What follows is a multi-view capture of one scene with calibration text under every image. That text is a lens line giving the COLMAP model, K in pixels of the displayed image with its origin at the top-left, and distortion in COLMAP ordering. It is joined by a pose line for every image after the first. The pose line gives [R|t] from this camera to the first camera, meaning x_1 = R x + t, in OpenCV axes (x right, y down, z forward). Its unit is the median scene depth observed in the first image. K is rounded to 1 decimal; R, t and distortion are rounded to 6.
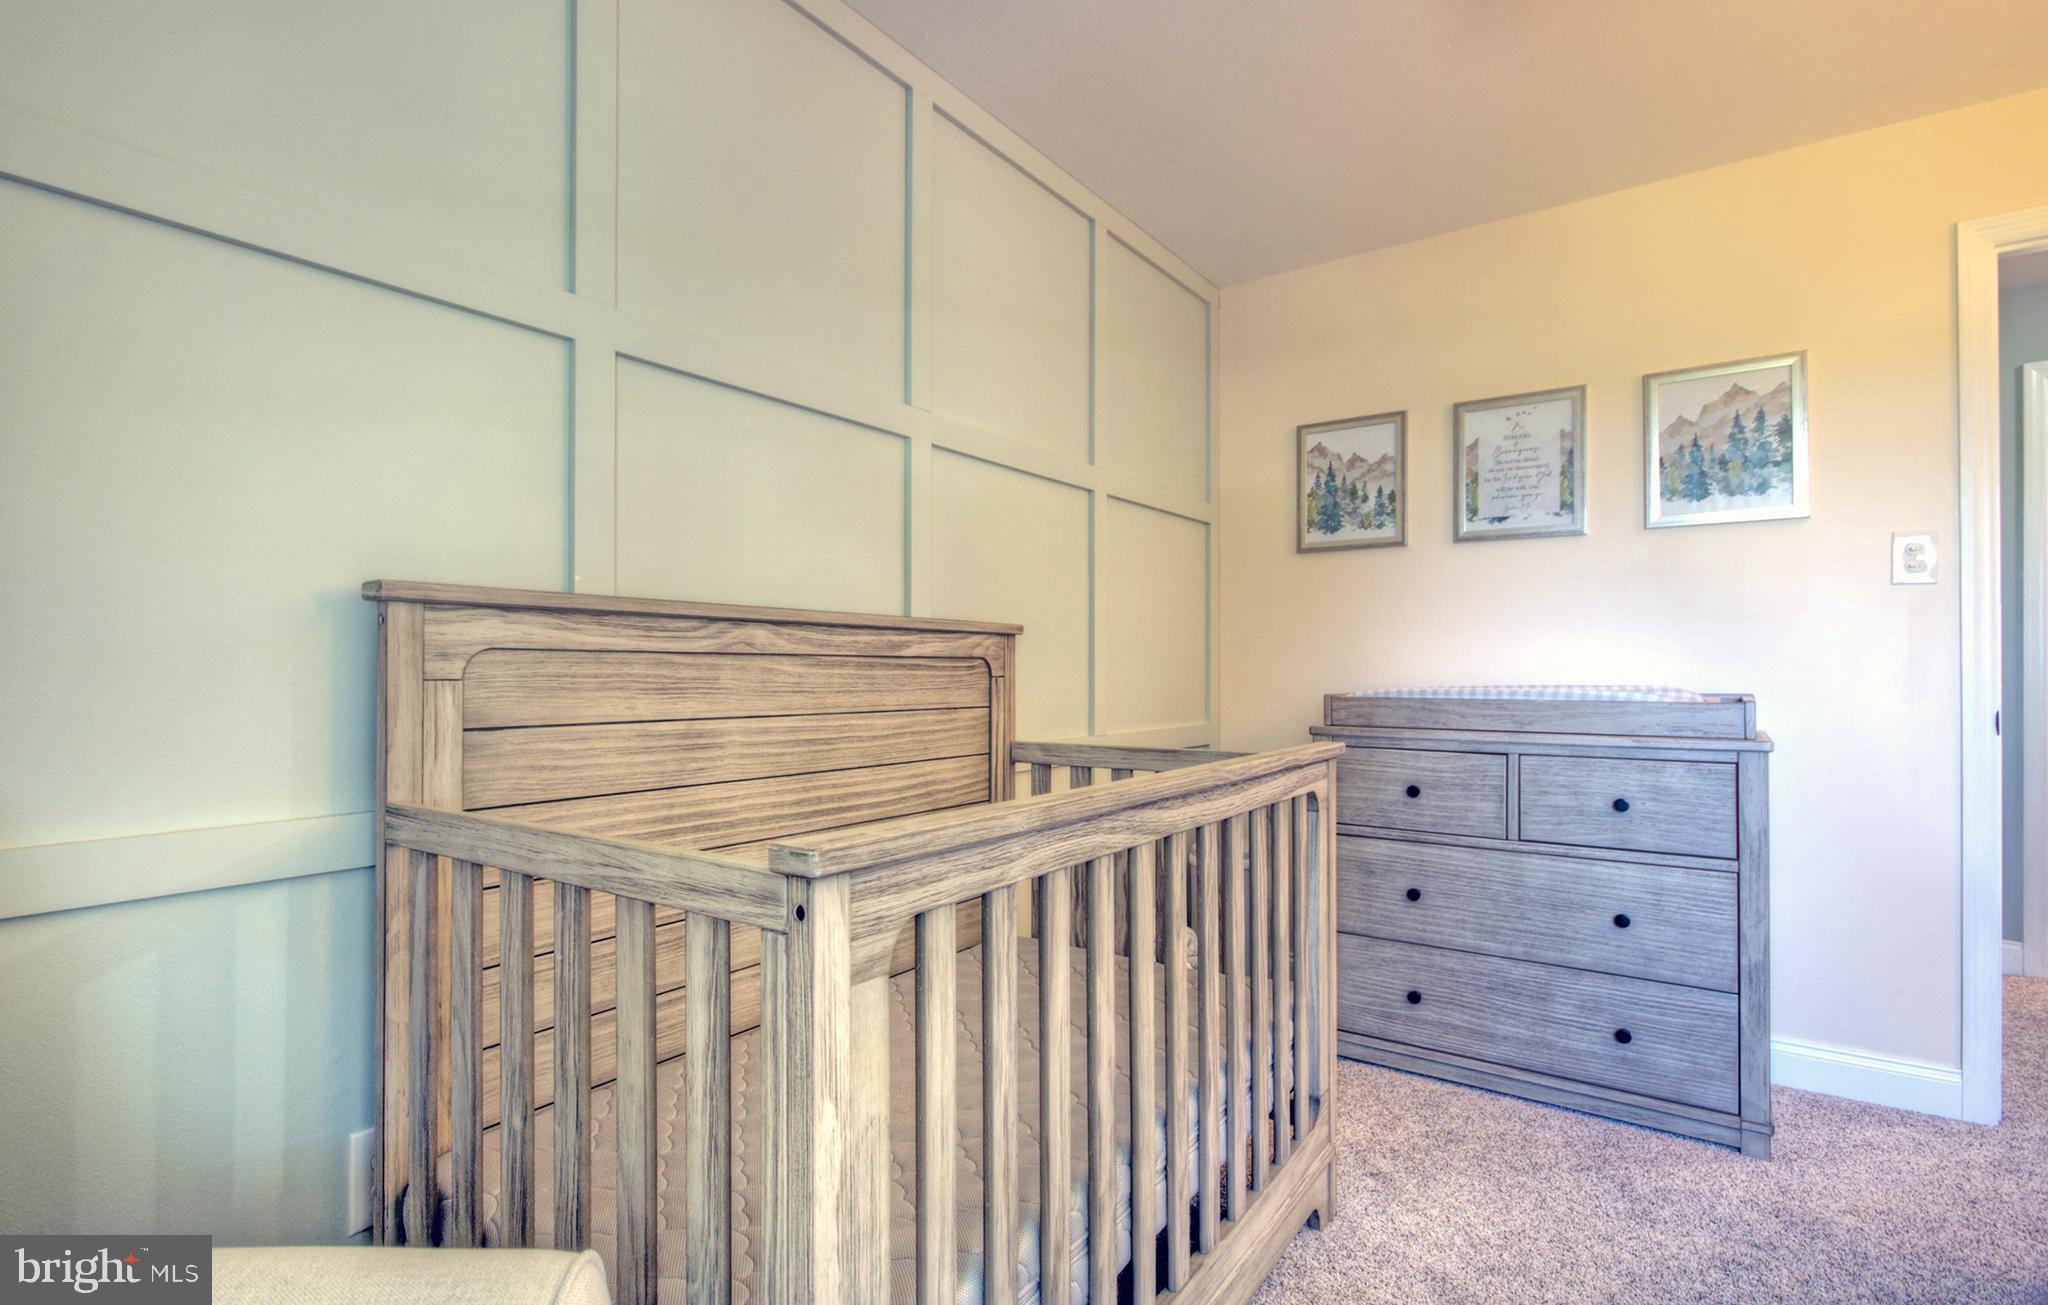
lens RADIAL K [[950.6, 0, 1015.9], [0, 950.6, 660.5], [0, 0, 1]] dist [0.001012, -0.000985]
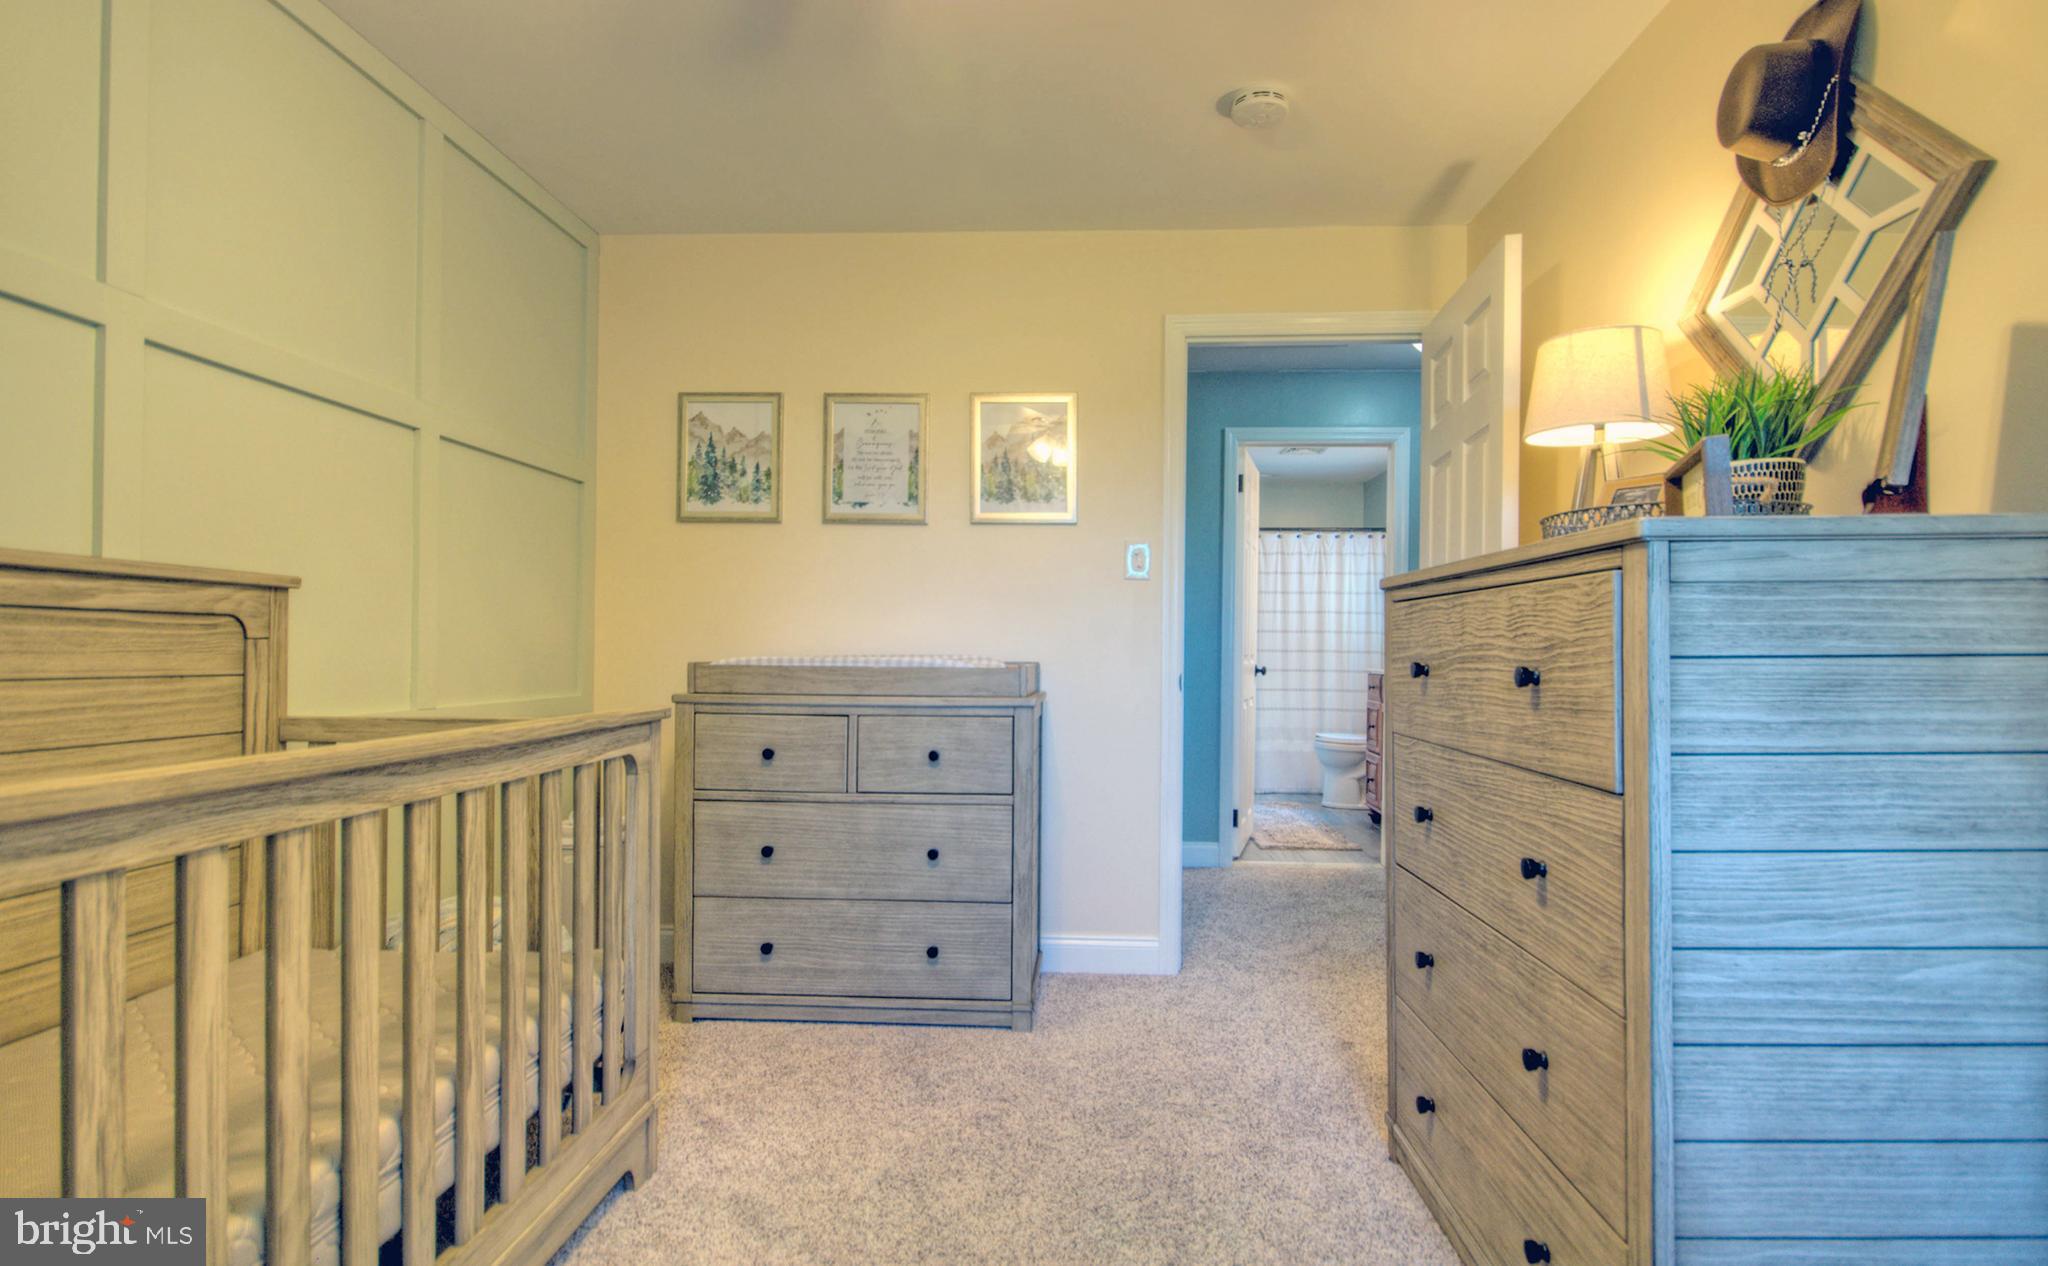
lens RADIAL K [[964.2, 0, 1028.1], [0, 964.2, 649.1], [0, 0, 1]] dist [-0.000766, 0.000046]
pose [[0.841185, 0.008782, 0.540676, 0.084860], [-0.015463, 0.999850, 0.007818, 0.008845], [-0.540526, -0.014937, 0.841194, -0.056830]]
